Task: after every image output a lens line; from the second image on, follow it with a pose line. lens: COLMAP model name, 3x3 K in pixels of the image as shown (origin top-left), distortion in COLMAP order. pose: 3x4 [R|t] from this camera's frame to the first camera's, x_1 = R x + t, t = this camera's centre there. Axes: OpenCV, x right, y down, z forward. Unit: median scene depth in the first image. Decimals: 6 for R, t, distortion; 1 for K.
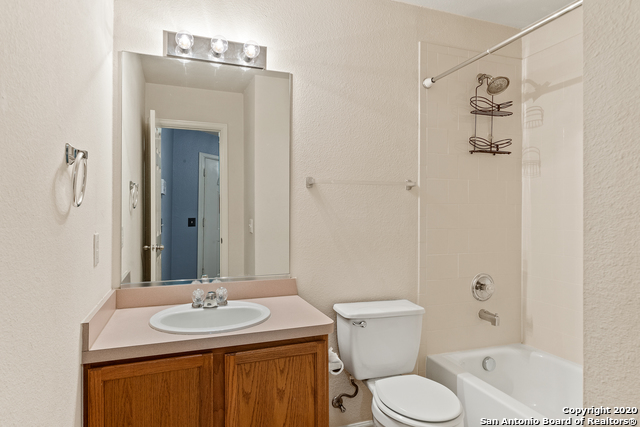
lens RADIAL K [[381.0, 0, 319.5], [0, 381.0, 204.6], [0, 0, 1]] dist [-0.001138, -0.000218]
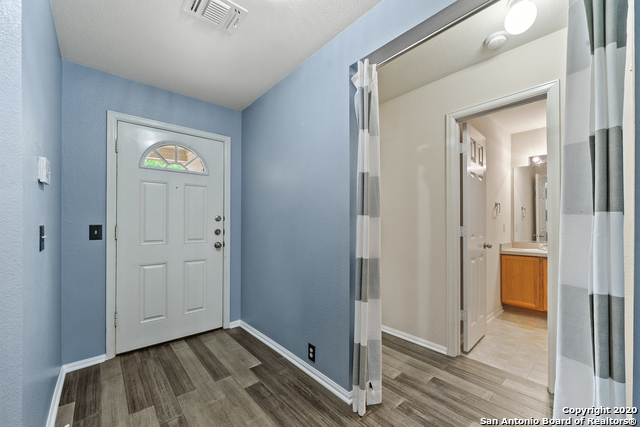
lens RADIAL K [[255.3, 0, 322.3], [0, 255.3, 217.3], [0, 0, 1]] dist [0.000970, 0.000034]
pose [[0.364586, -0.009399, -0.931122, 1.265125], [0.000613, 0.999951, -0.009853, 0.046763], [0.931169, 0.003022, 0.364574, -1.815042]]
